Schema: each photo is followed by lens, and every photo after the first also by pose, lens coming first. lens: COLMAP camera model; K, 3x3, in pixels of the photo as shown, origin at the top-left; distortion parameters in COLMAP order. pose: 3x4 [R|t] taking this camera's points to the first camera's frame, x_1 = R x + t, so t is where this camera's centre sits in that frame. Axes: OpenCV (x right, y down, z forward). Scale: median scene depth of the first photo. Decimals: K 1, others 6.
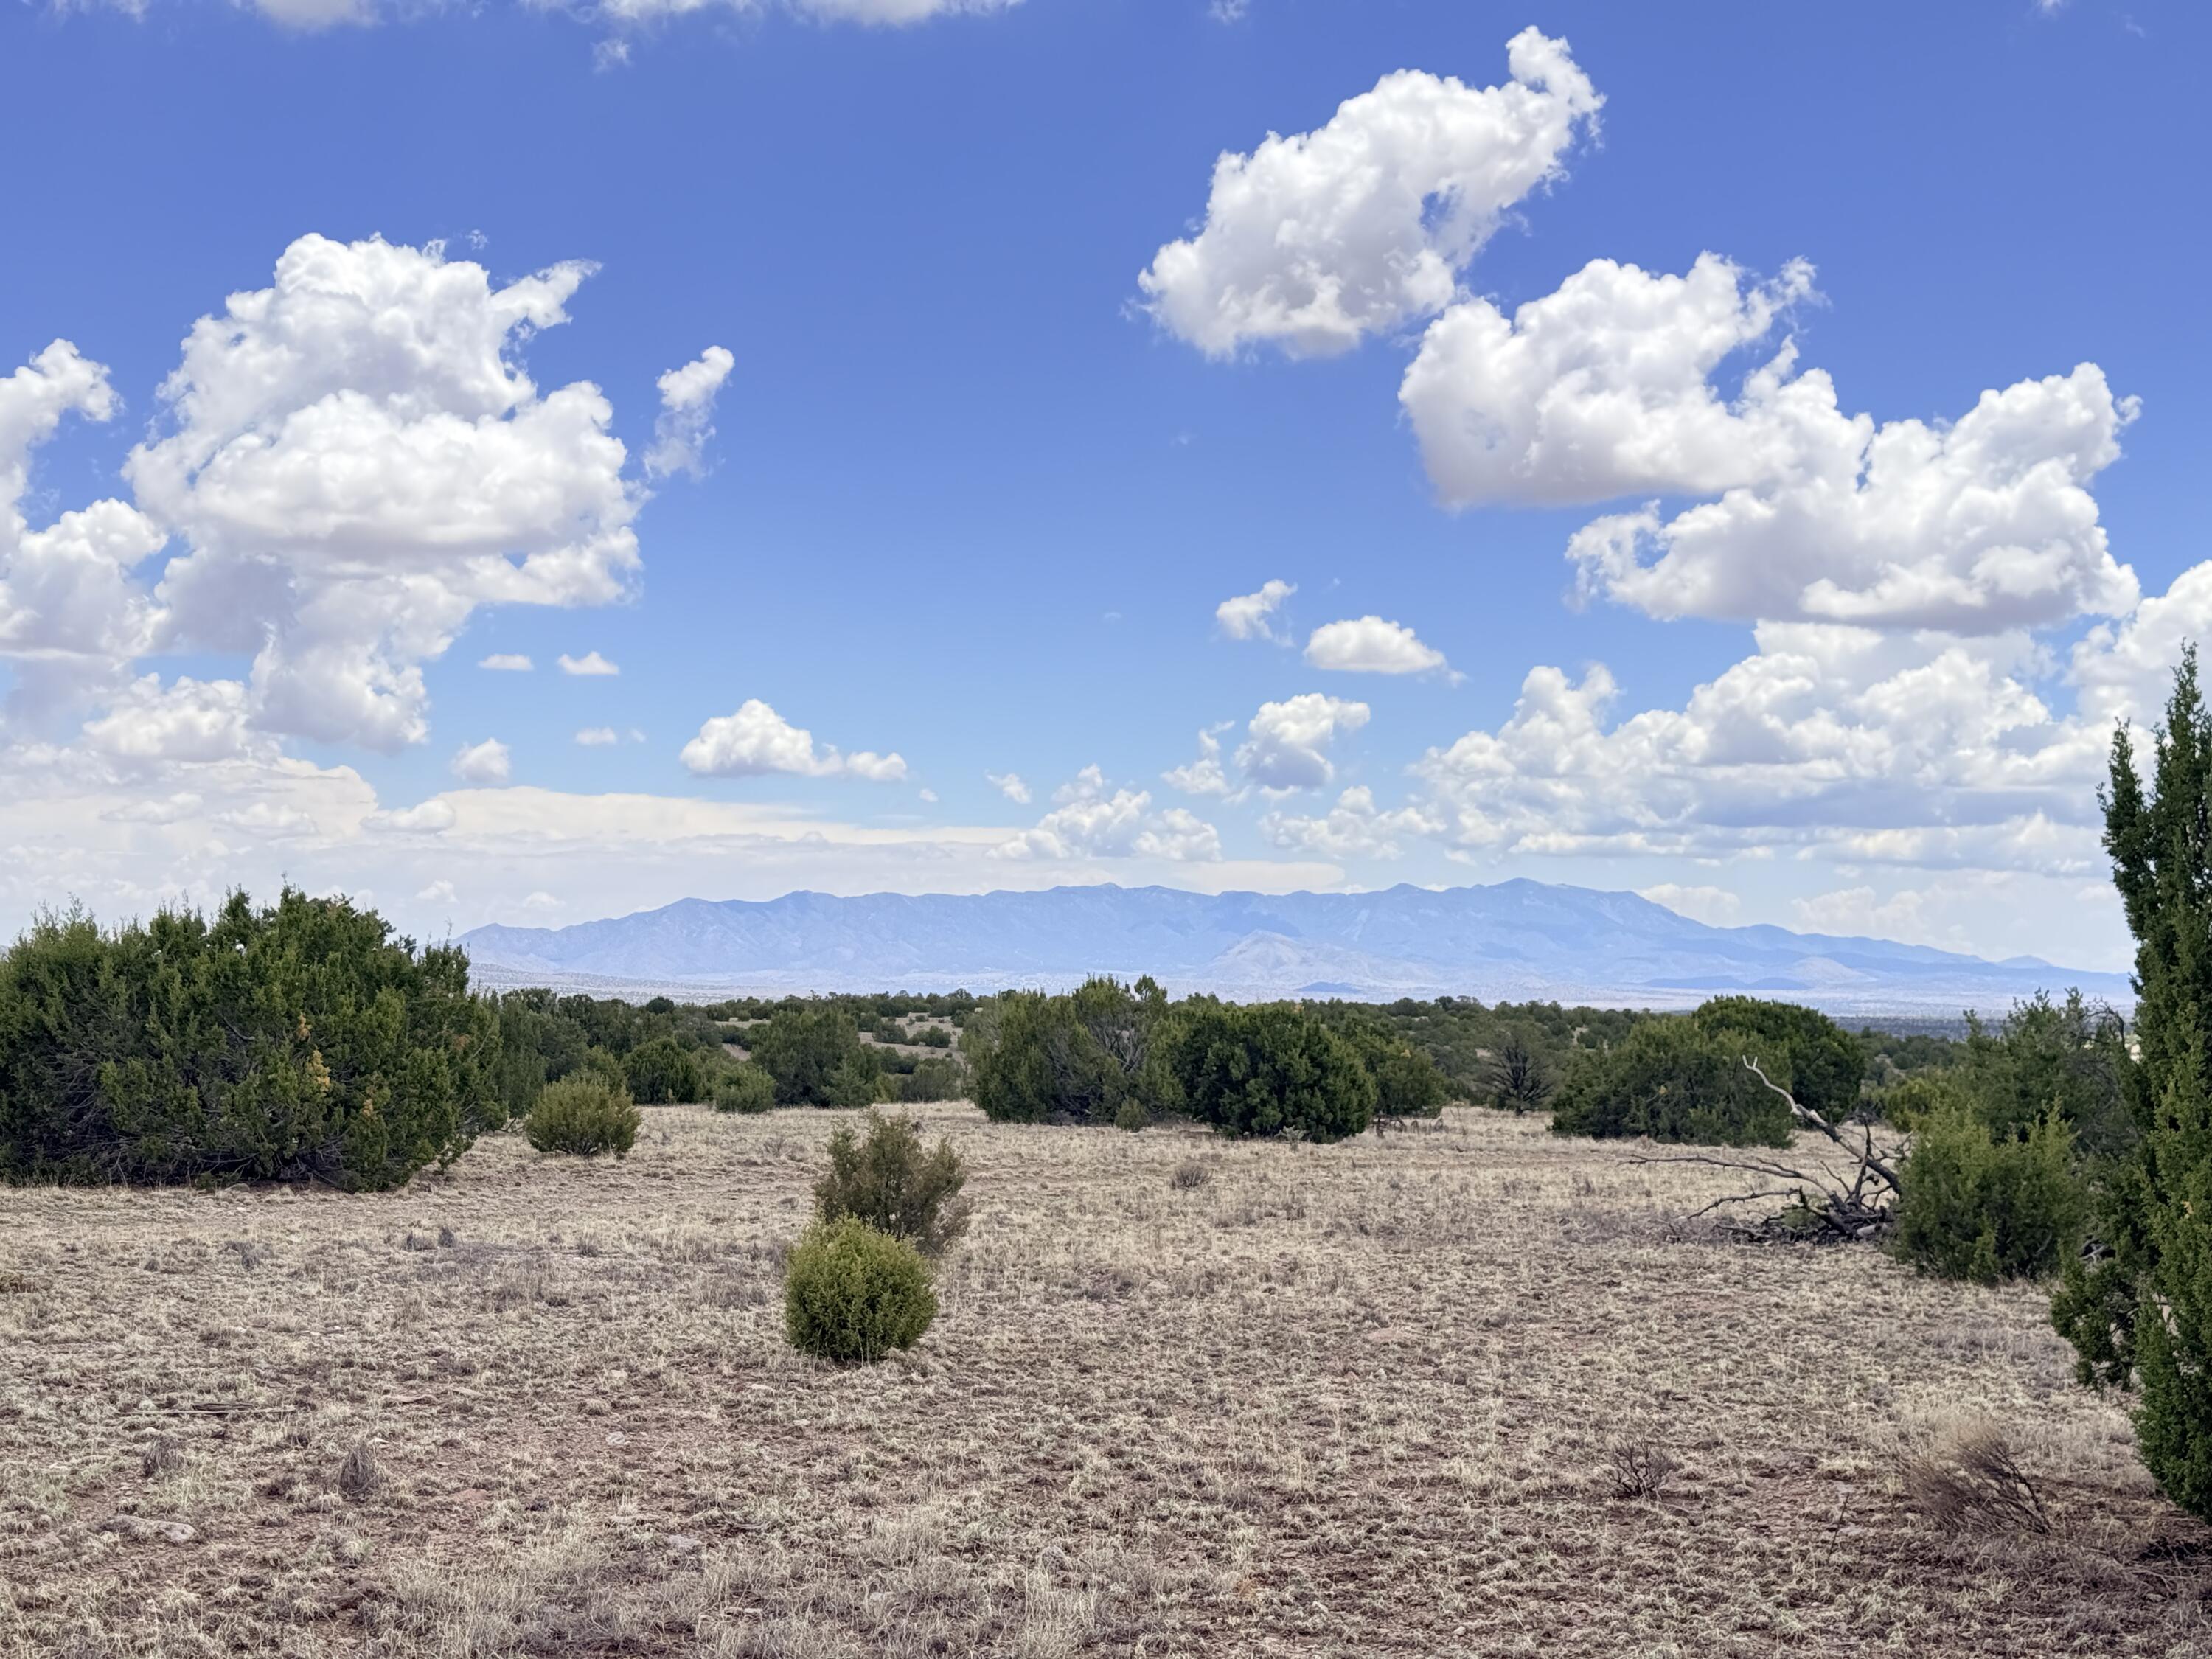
lens RADIAL K [[3034.1, 0, 1123.2], [0, 3034.1, 831.4], [0, 0, 1]] dist [0.106348, 0.000000]
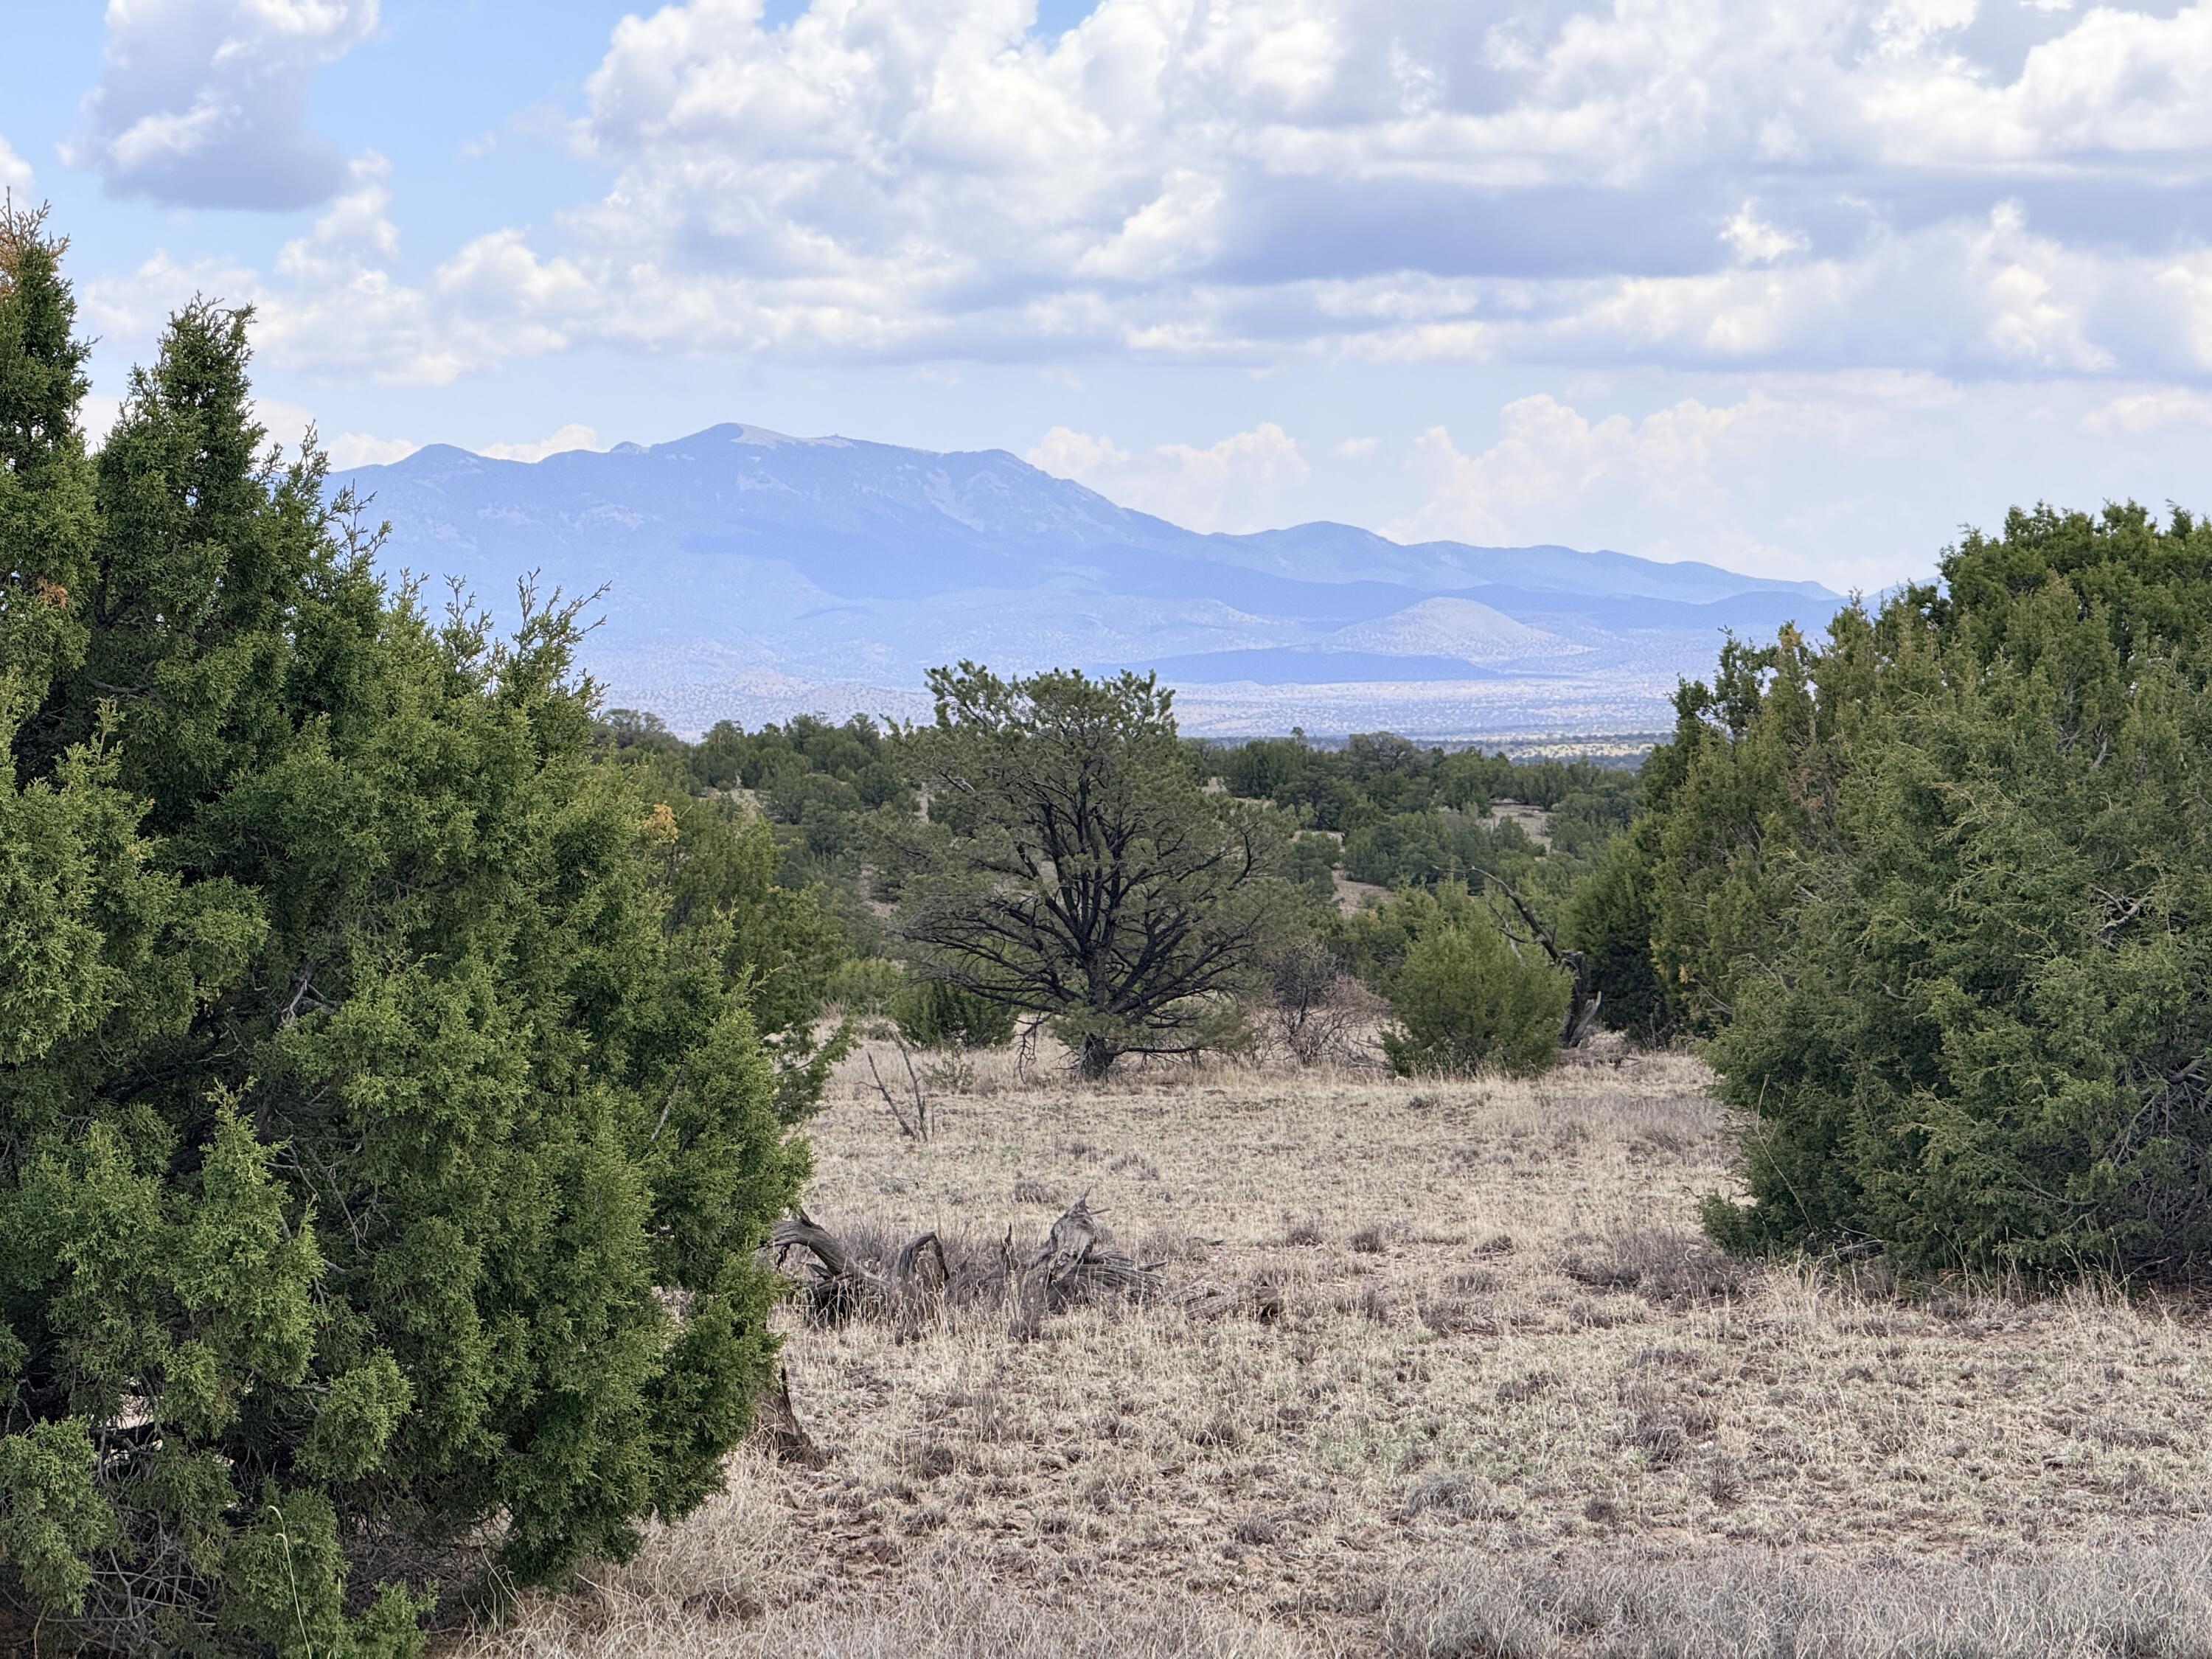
lens RADIAL K [[7607.2, 0, 1113.6], [0, 7607.2, 842.1], [0, 0, 1]] dist [0.344724, 0.000000]
pose [[0.983572, -0.032274, 0.177605, 0.023698], [0.019914, 0.997282, 0.070937, 0.029364], [-0.179412, -0.066235, 0.981542, 0.370403]]
